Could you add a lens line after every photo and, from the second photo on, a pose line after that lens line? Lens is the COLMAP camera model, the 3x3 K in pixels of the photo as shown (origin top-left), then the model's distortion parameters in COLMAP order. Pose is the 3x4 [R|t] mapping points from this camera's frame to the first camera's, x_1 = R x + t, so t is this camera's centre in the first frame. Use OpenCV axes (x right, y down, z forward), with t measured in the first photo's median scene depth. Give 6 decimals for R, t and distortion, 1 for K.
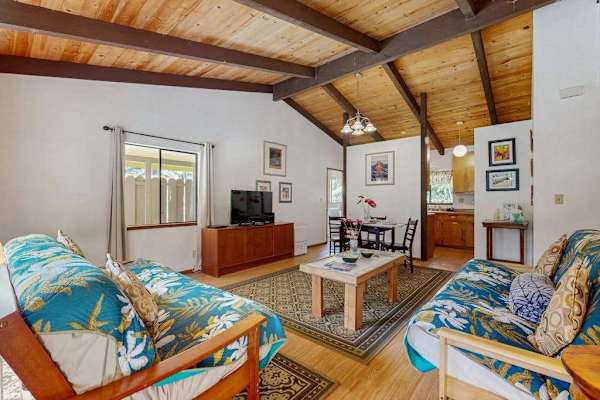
lens RADIAL K [[259.7, 0, 301.5], [0, 259.7, 199.2], [0, 0, 1]] dist [-0.000269, -0.000379]
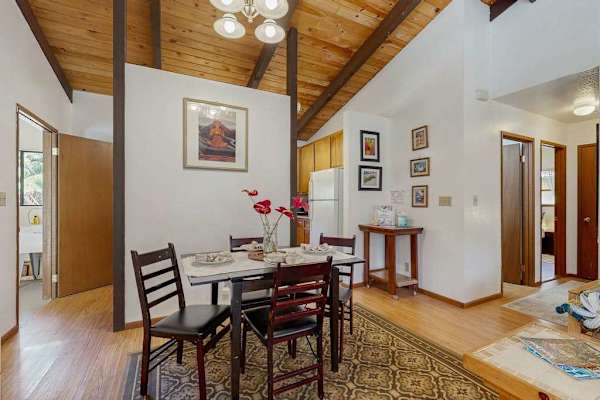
lens RADIAL K [[259.7, 0, 299.3], [0, 259.7, 200.5], [0, 0, 1]] dist [-0.000269, -0.000379]
pose [[0.382006, -0.000667, 0.924160, -0.118135], [-0.007793, 0.999962, 0.003943, -0.001046], [-0.924127, -0.008708, 0.381986, 0.872227]]
